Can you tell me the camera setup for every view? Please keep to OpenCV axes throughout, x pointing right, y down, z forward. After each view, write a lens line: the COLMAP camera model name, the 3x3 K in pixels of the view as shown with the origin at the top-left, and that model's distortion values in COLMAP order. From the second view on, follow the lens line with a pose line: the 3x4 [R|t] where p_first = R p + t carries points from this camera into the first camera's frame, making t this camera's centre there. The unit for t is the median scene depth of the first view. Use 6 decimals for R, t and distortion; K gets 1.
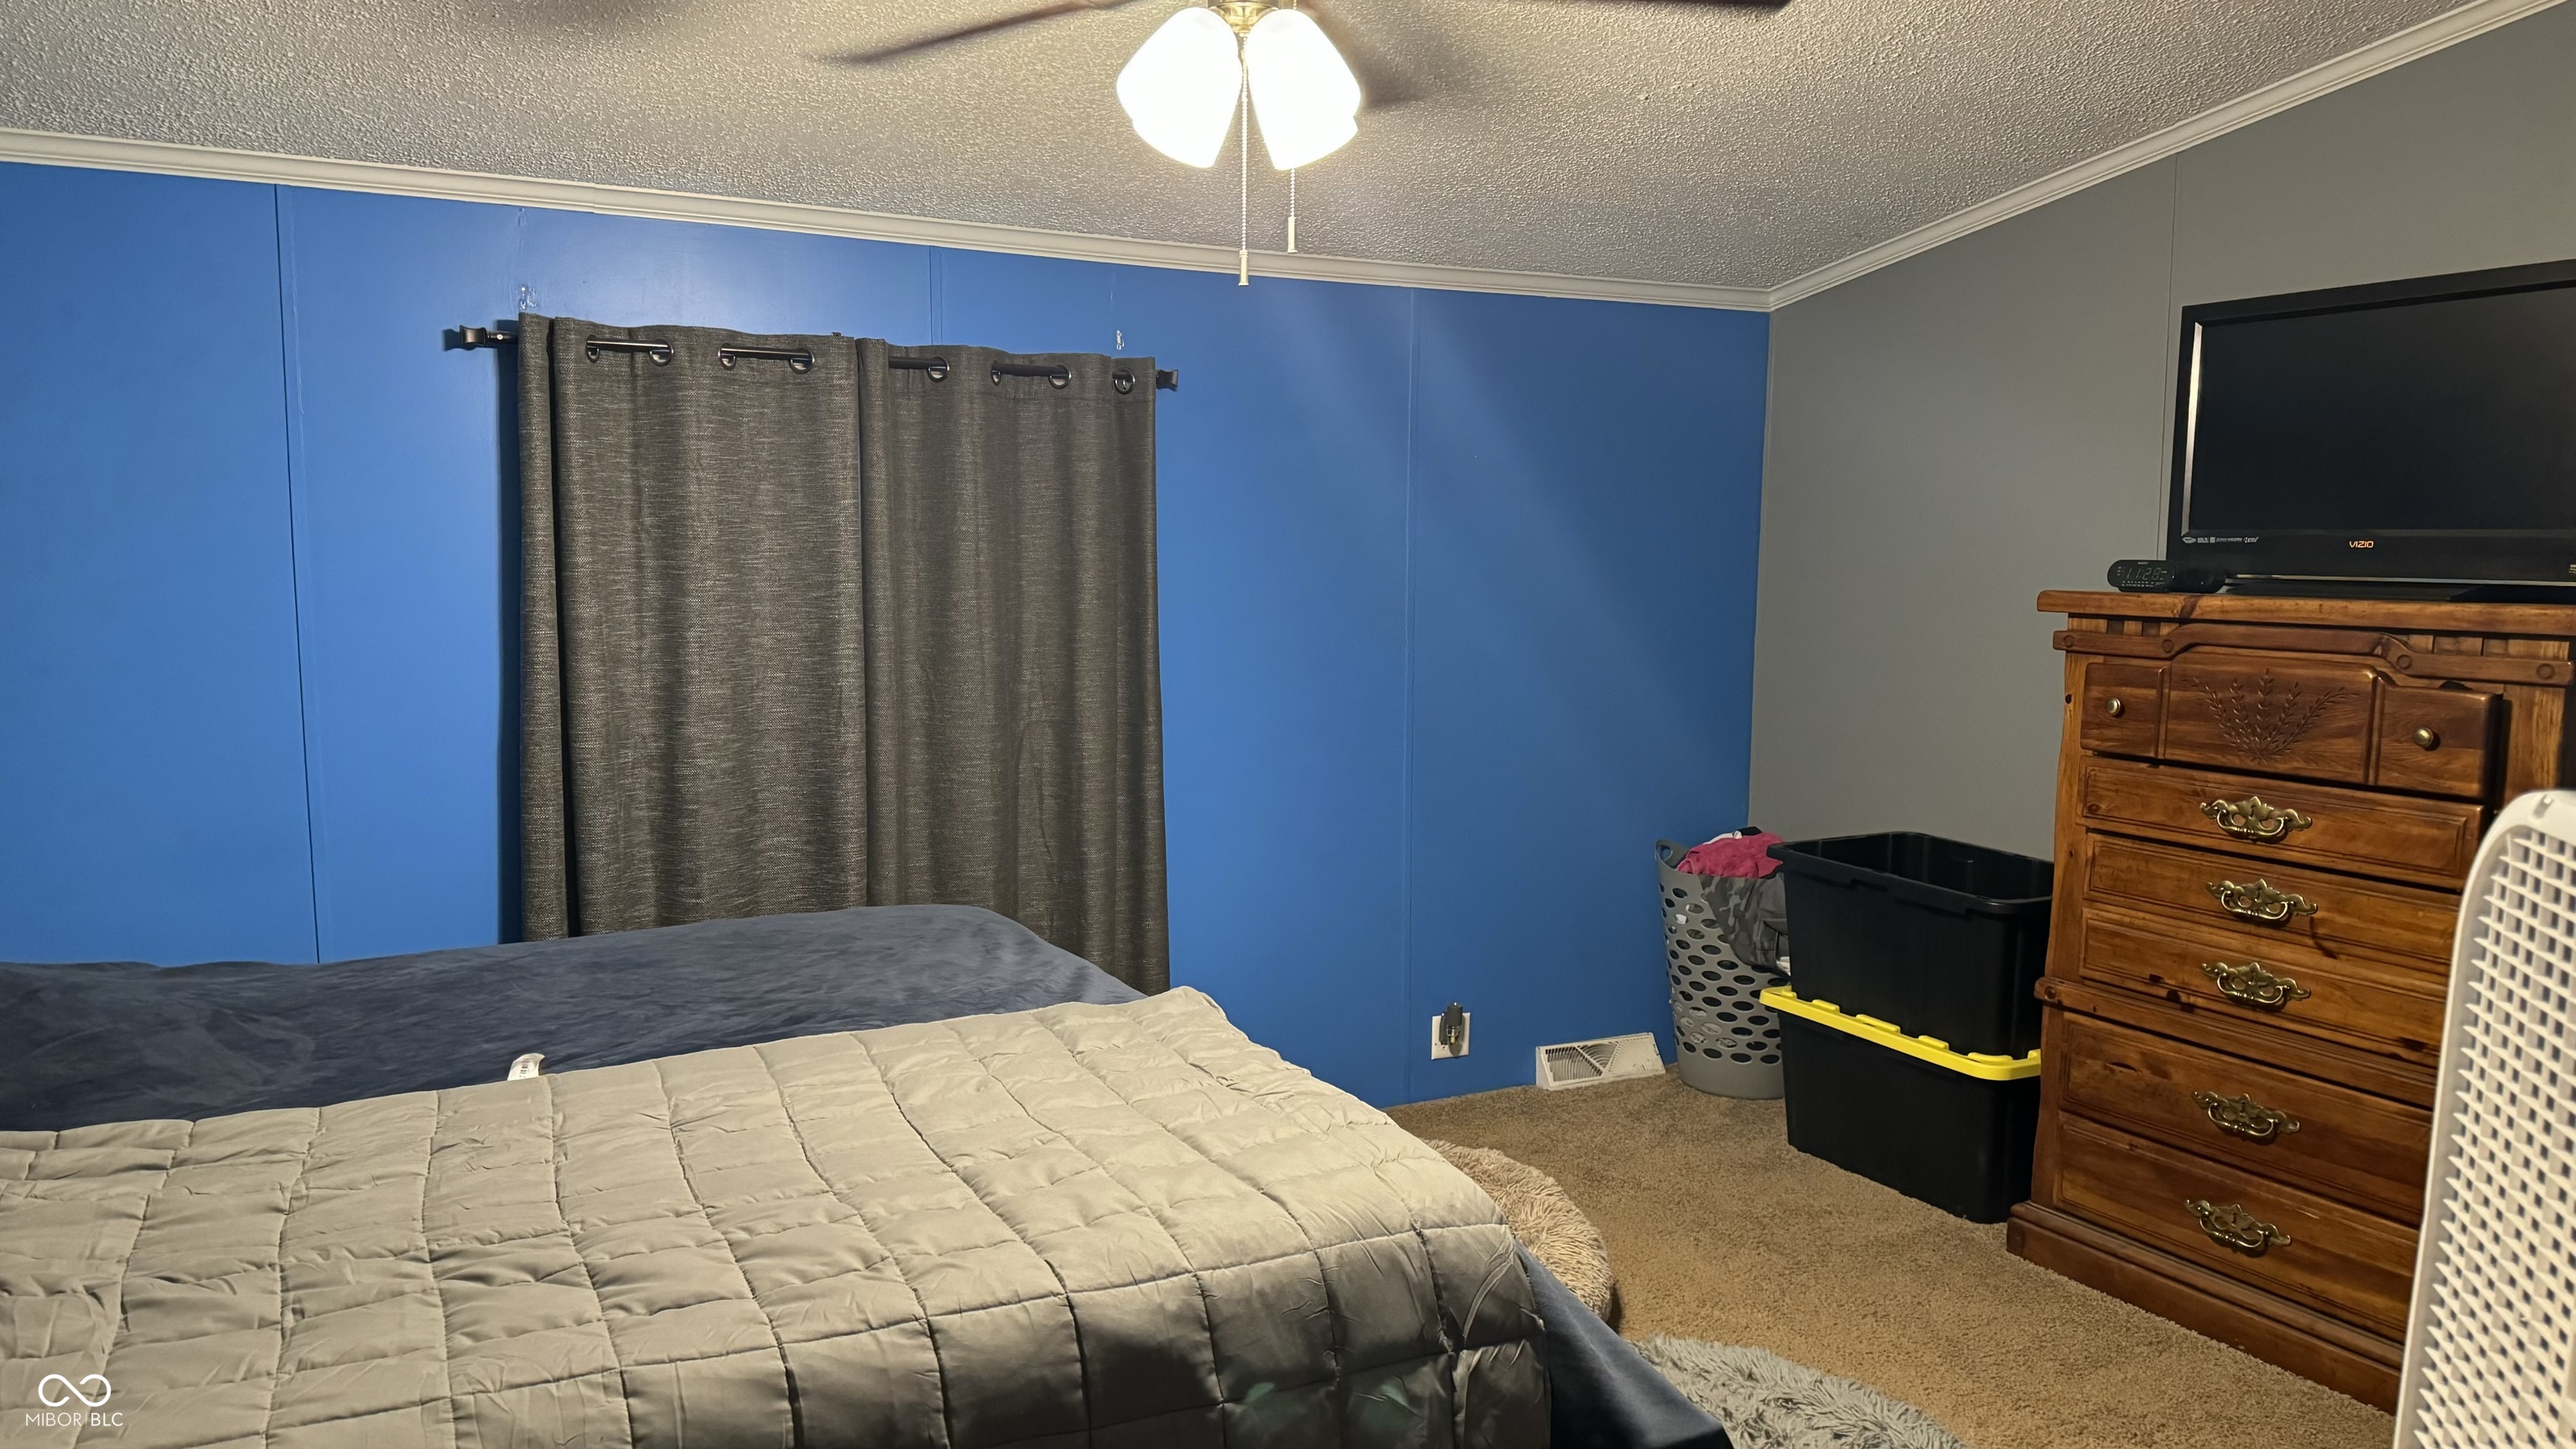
lens RADIAL K [[1794.0, 0, 1299.9], [0, 1794.0, 724.3], [0, 0, 1]] dist [0.006849, 0.001552]
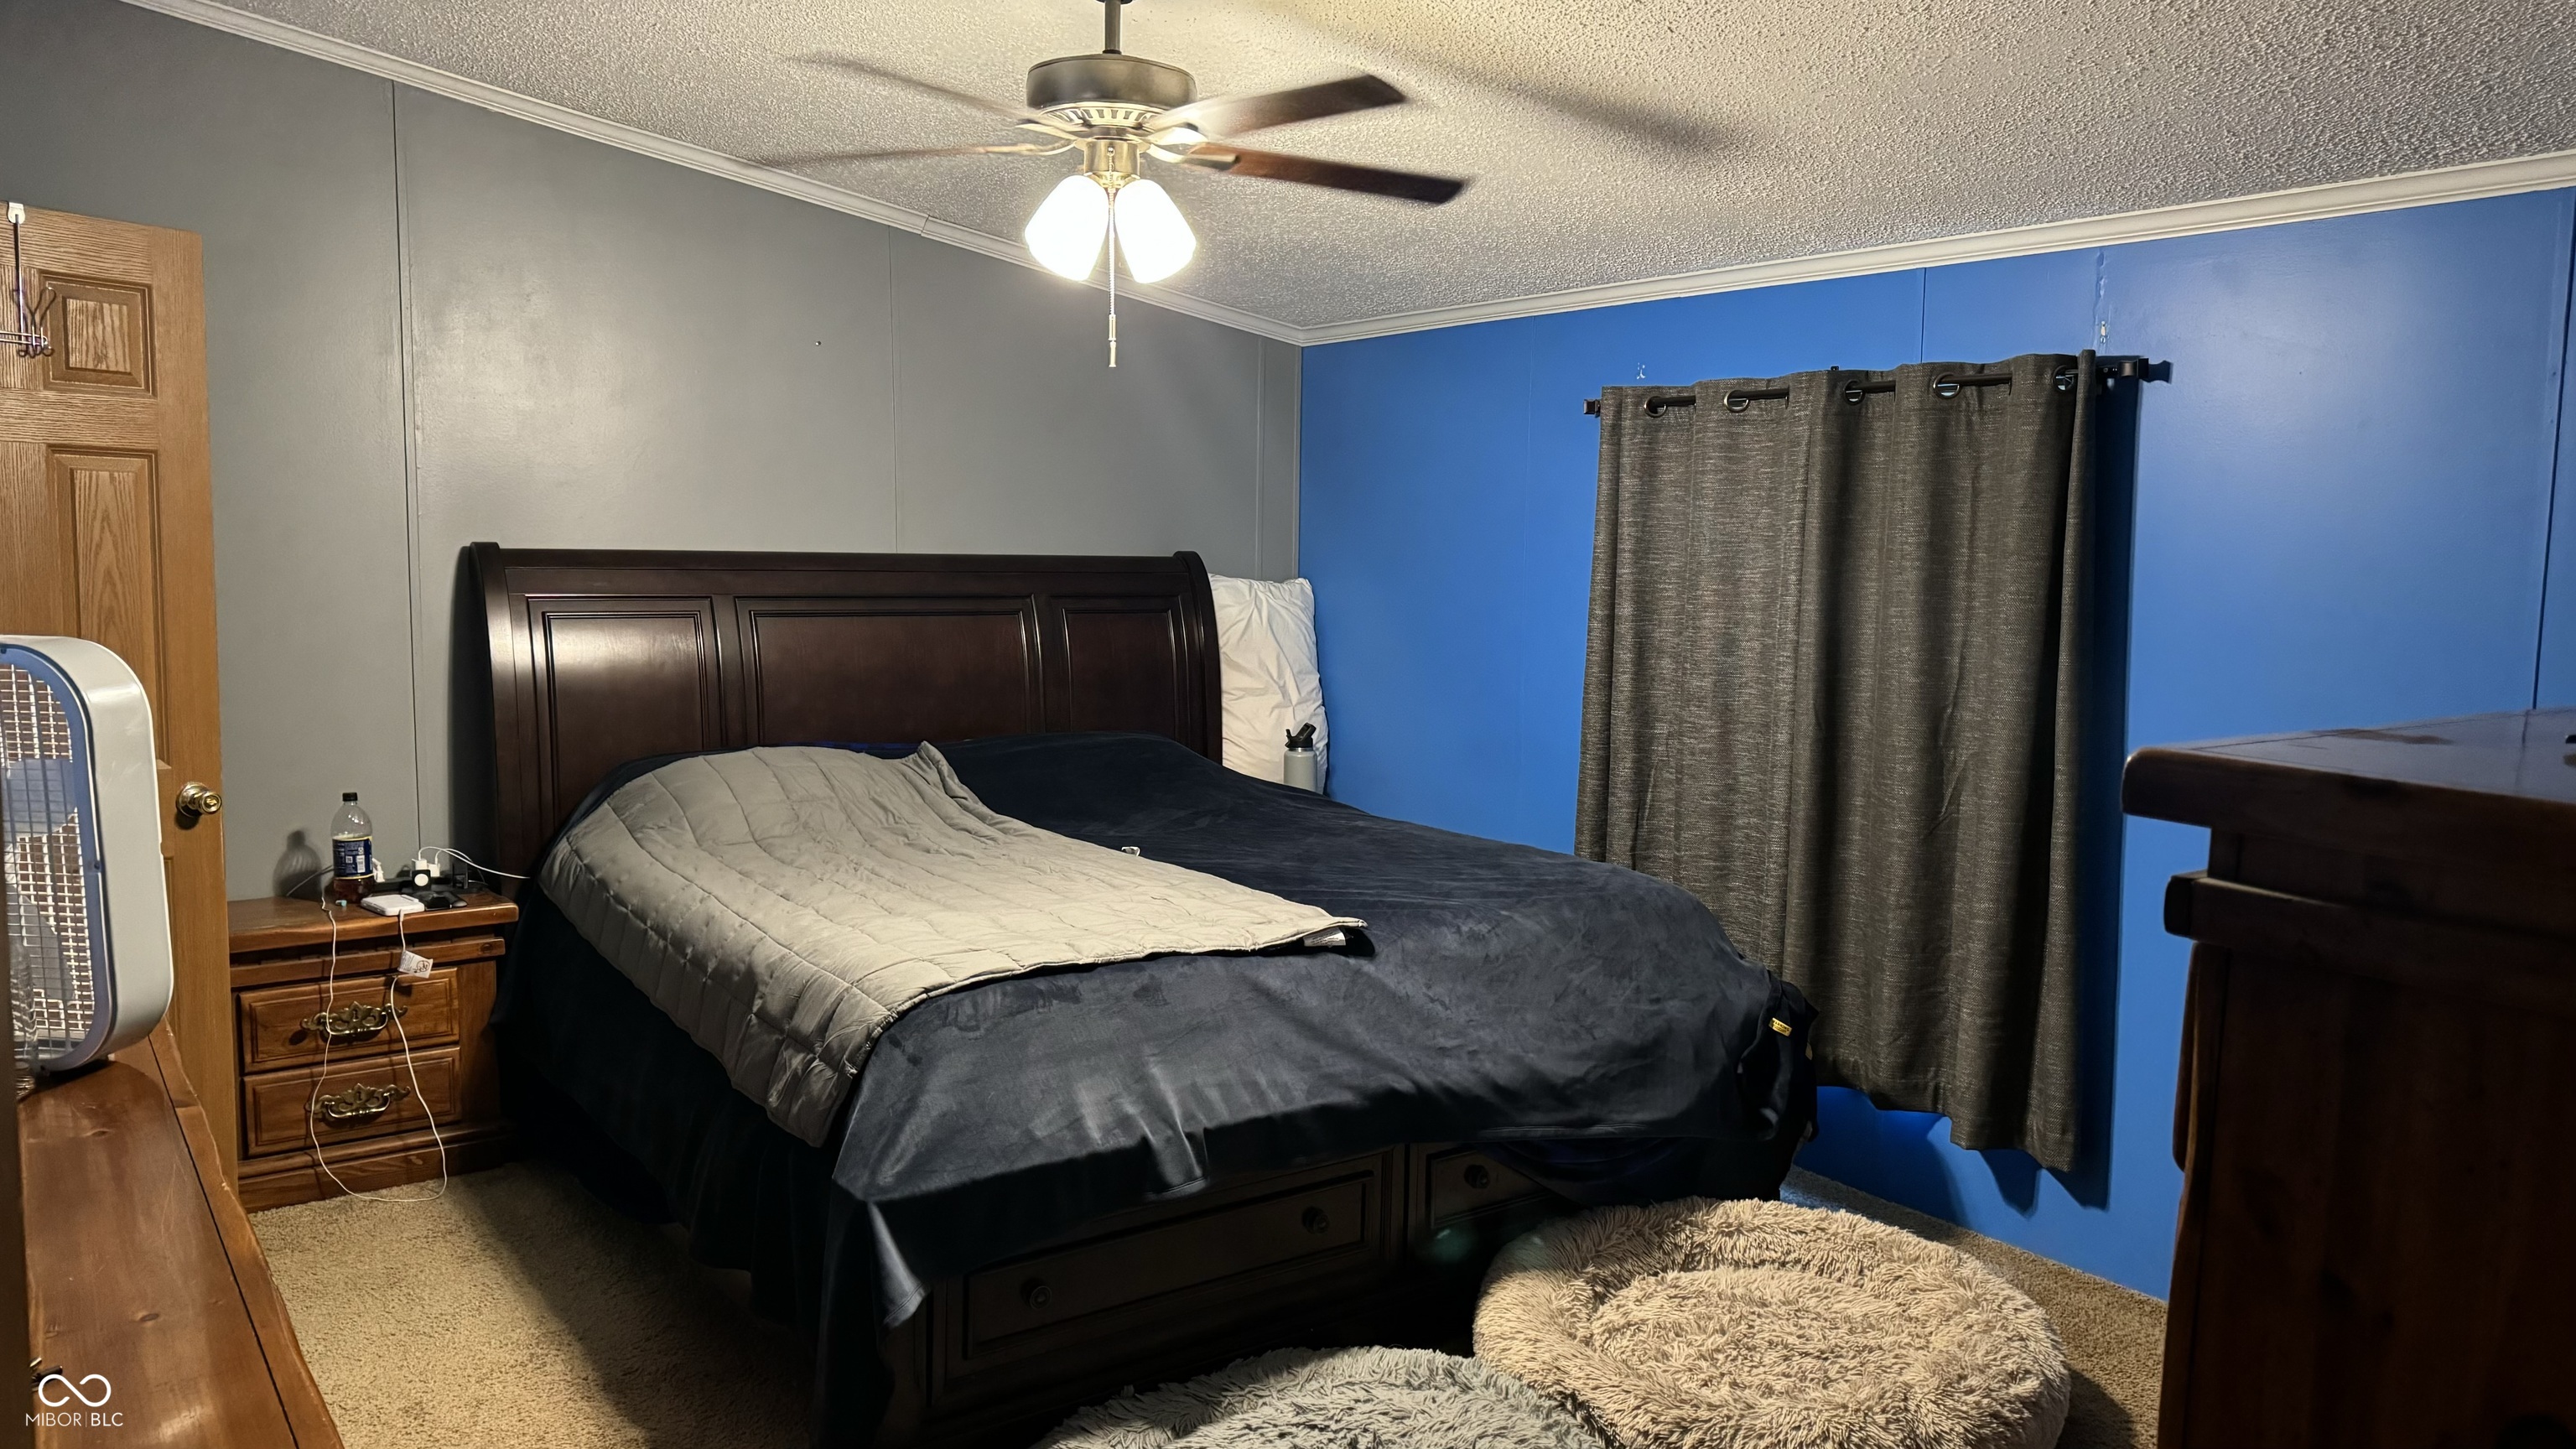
lens RADIAL K [[1794.0, 0, 1299.9], [0, 1794.0, 724.3], [0, 0, 1]] dist [0.006849, 0.001552]
pose [[0.144619, 0.094185, -0.984995, 0.815864], [-0.112814, 0.990538, 0.078151, -0.054646], [0.983035, 0.099819, 0.153876, 0.556995]]
